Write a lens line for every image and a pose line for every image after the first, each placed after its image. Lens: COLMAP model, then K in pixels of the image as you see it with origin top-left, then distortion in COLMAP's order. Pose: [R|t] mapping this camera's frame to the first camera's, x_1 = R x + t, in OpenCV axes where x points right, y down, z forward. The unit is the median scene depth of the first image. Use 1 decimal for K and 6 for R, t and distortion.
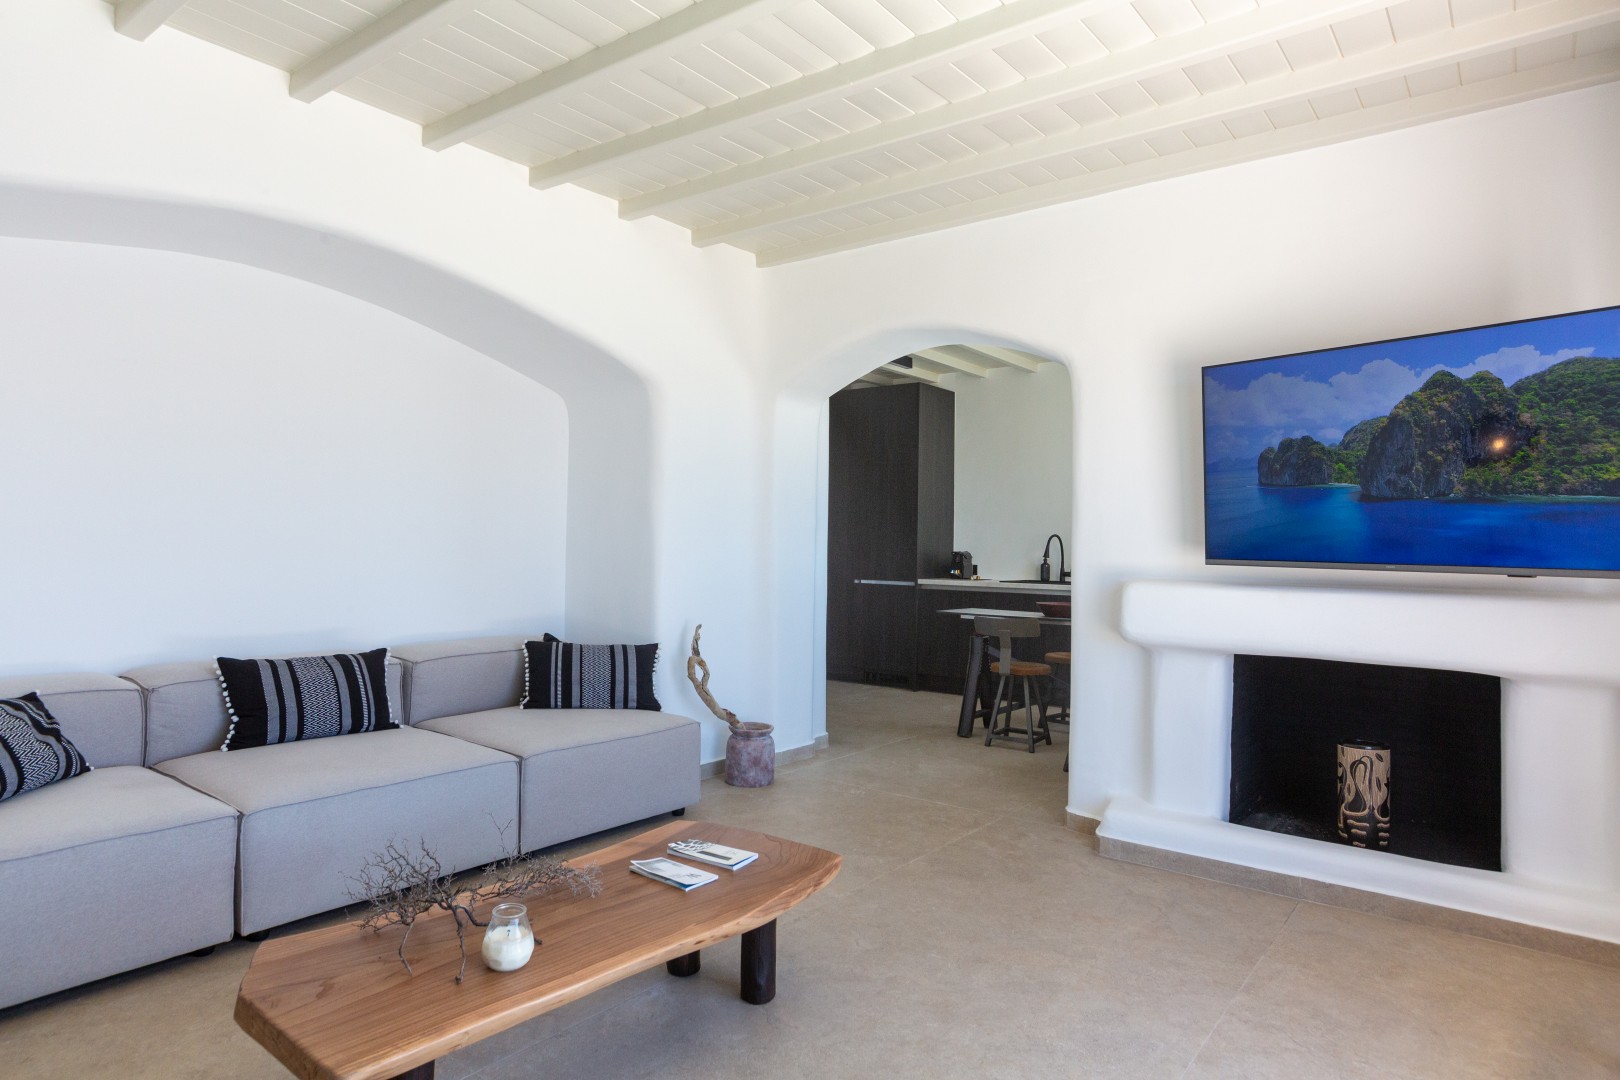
lens RADIAL K [[952.3, 0, 806.8], [0, 952.3, 548.7], [0, 0, 1]] dist [-0.076316, 0.105879]
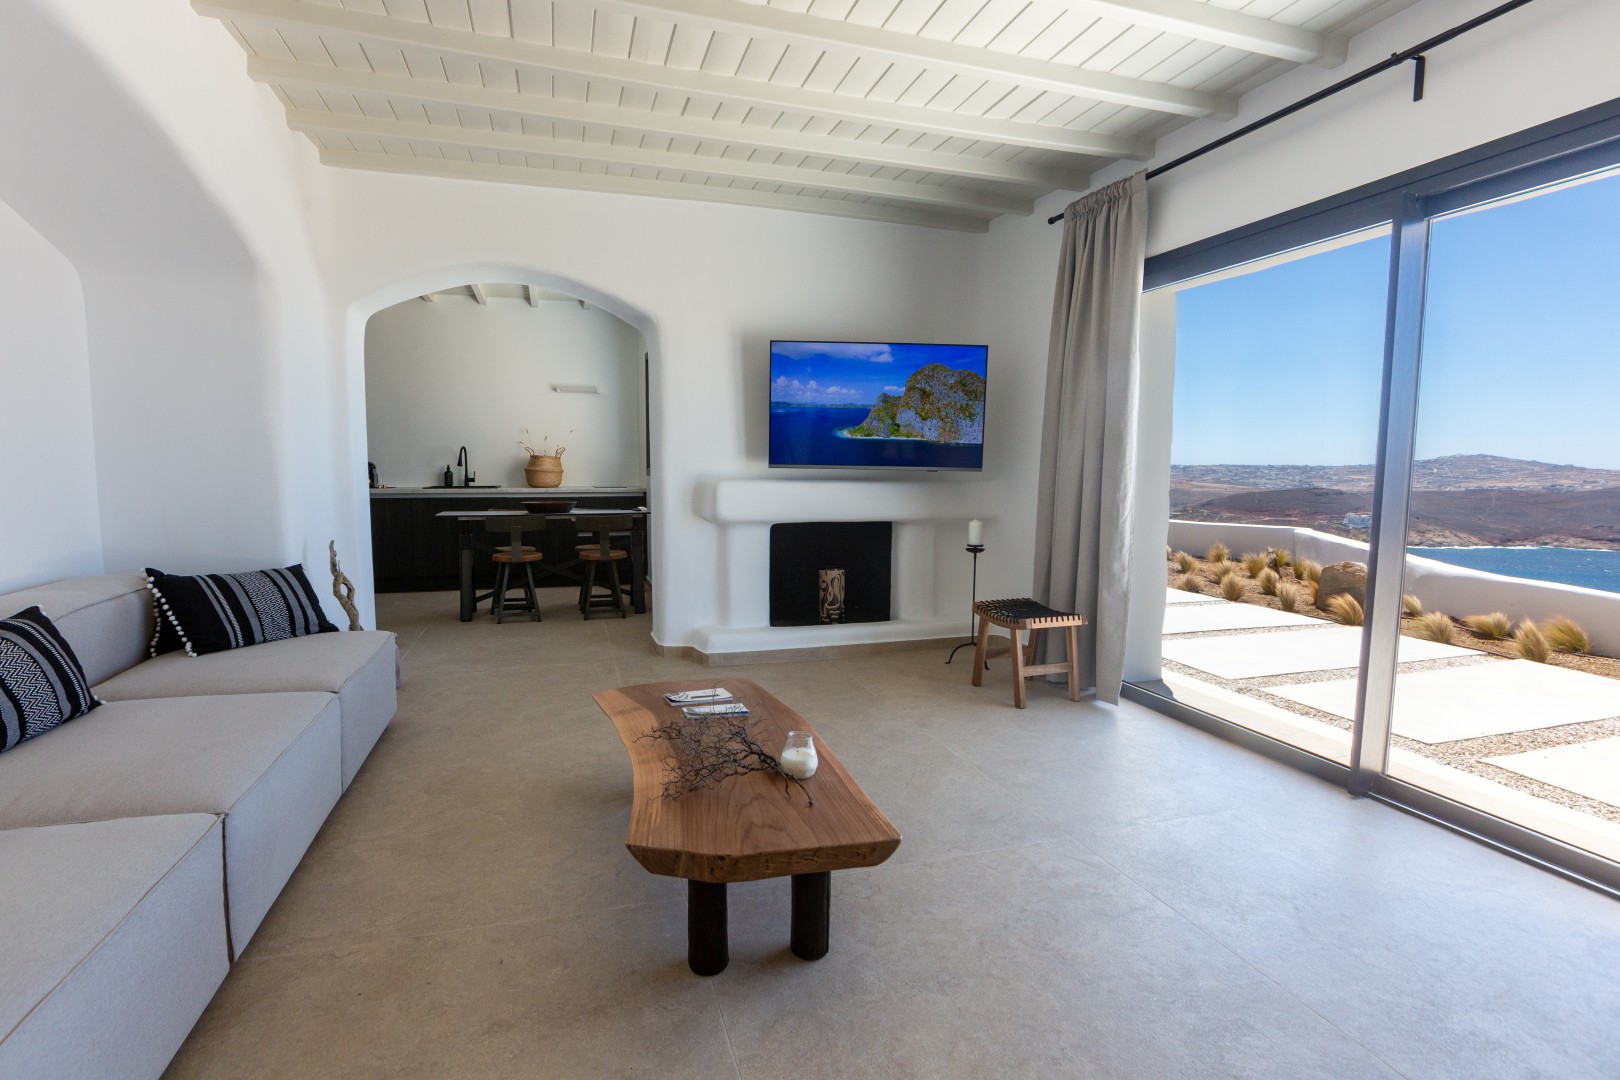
lens RADIAL K [[778.6, 0, 810.0], [0, 778.6, 540.0], [0, 0, 1]] dist [-0.016831, 0.000437]
pose [[0.572067, -0.092182, 0.815010, -0.586779], [0.004235, 0.993983, 0.109451, -0.005925], [-0.820196, -0.059162, 0.569015, 0.186558]]
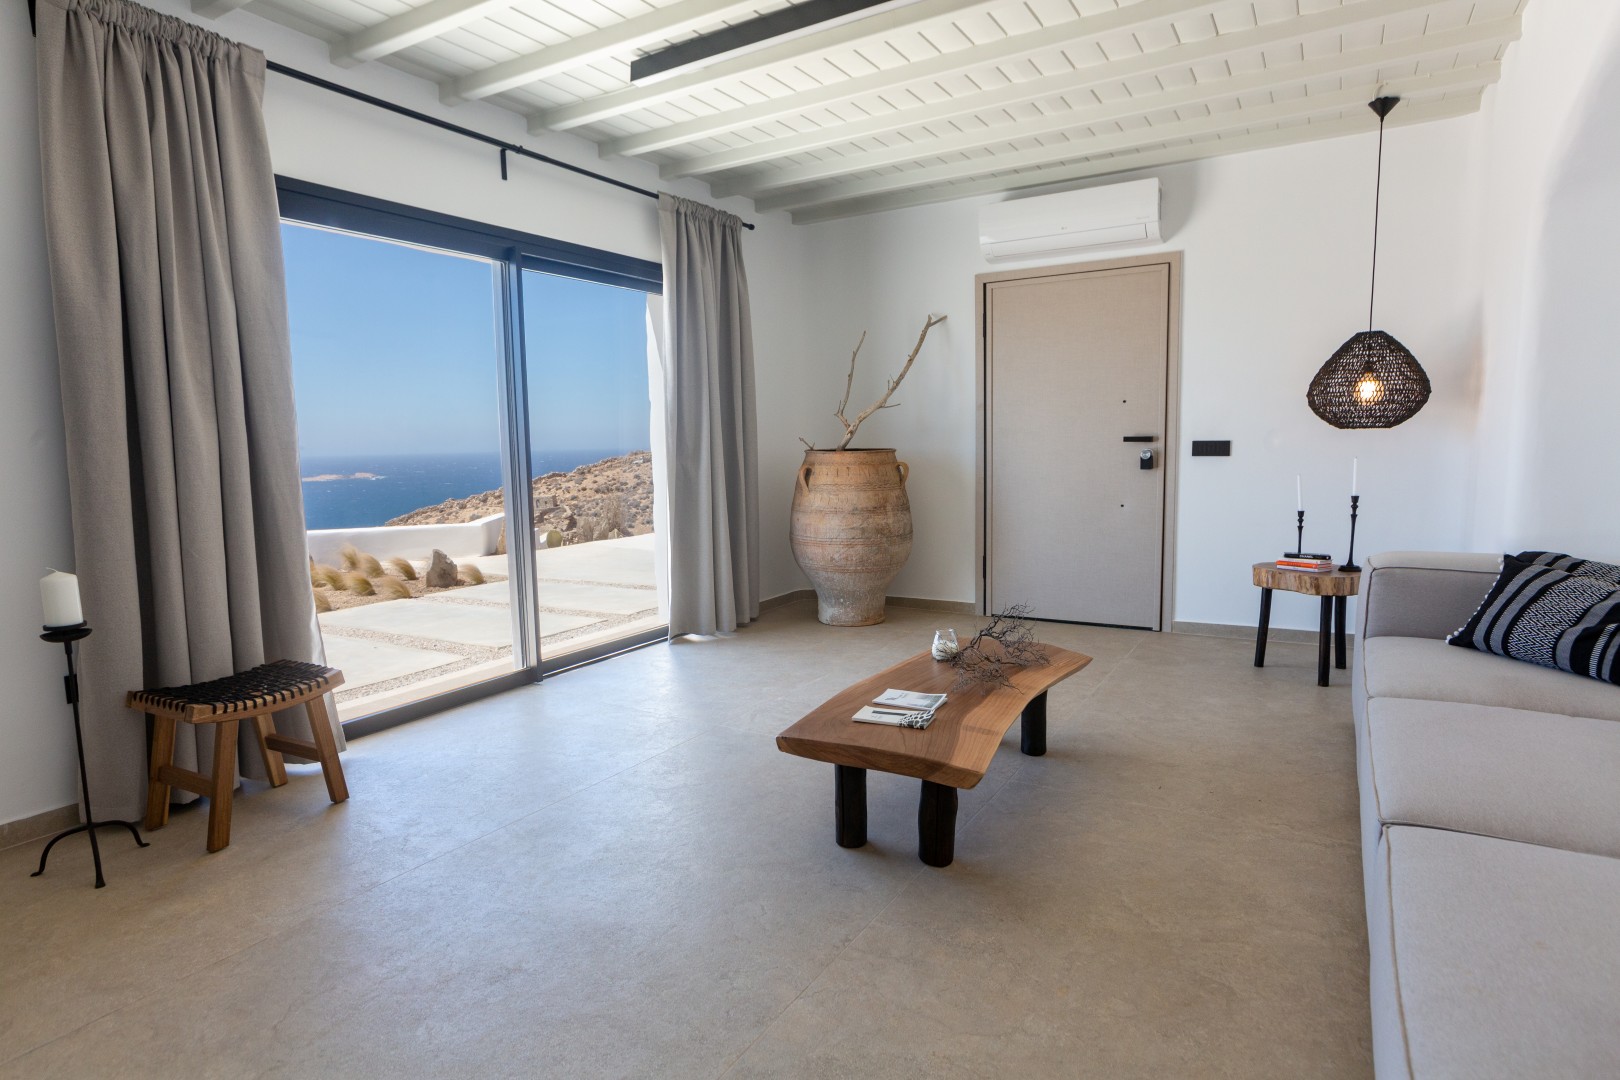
lens RADIAL K [[900.4, 0, 806.5], [0, 900.4, 518.6], [0, 0, 1]] dist [-0.001129, -0.000077]
pose [[-0.993571, 0.016160, -0.112048, 0.135288], [0.006207, 0.996047, 0.088615, 0.005841], [0.113037, 0.087350, -0.989744, 1.453059]]
